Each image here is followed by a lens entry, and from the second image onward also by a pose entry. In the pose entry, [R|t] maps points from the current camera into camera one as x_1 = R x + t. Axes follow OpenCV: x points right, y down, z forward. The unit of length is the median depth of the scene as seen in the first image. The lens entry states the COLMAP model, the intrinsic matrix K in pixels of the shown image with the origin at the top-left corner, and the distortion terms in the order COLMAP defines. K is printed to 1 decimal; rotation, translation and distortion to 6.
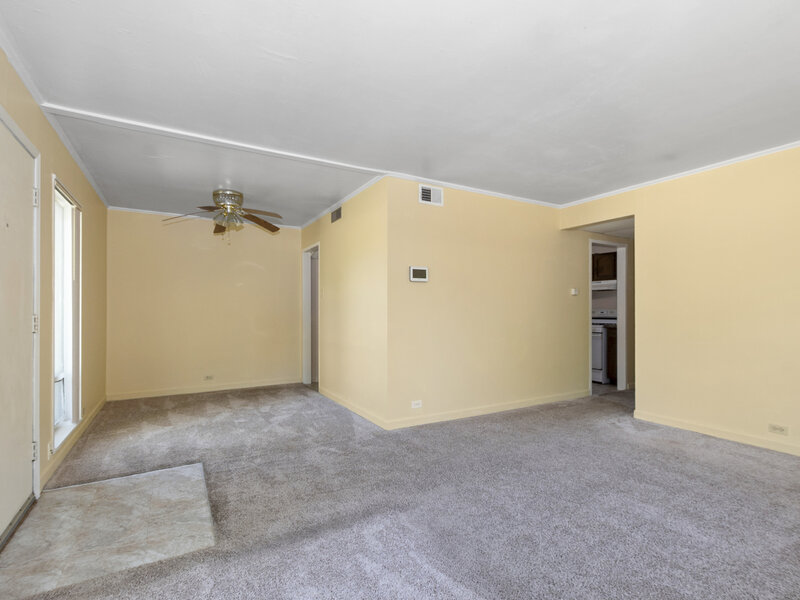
lens RADIAL K [[397.4, 0, 403.9], [0, 397.4, 299.9], [0, 0, 1]] dist [0.003320, 0.000477]
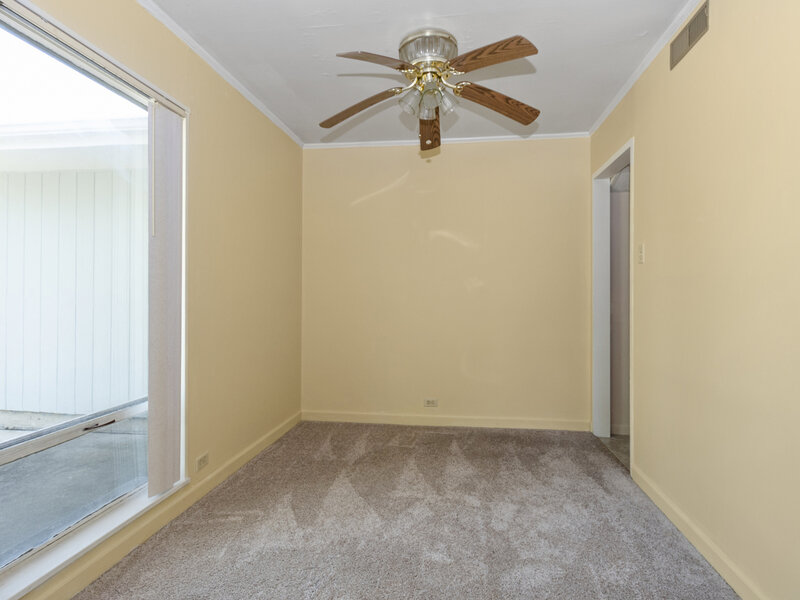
lens RADIAL K [[427.5, 0, 412.4], [0, 427.5, 304.9], [0, 0, 1]] dist [0.000142, -0.001460]
pose [[0.796611, 0.016116, -0.604278, -0.134130], [0.013548, 0.998917, 0.044501, 0.017243], [0.604341, -0.043637, 0.795530, 0.527075]]
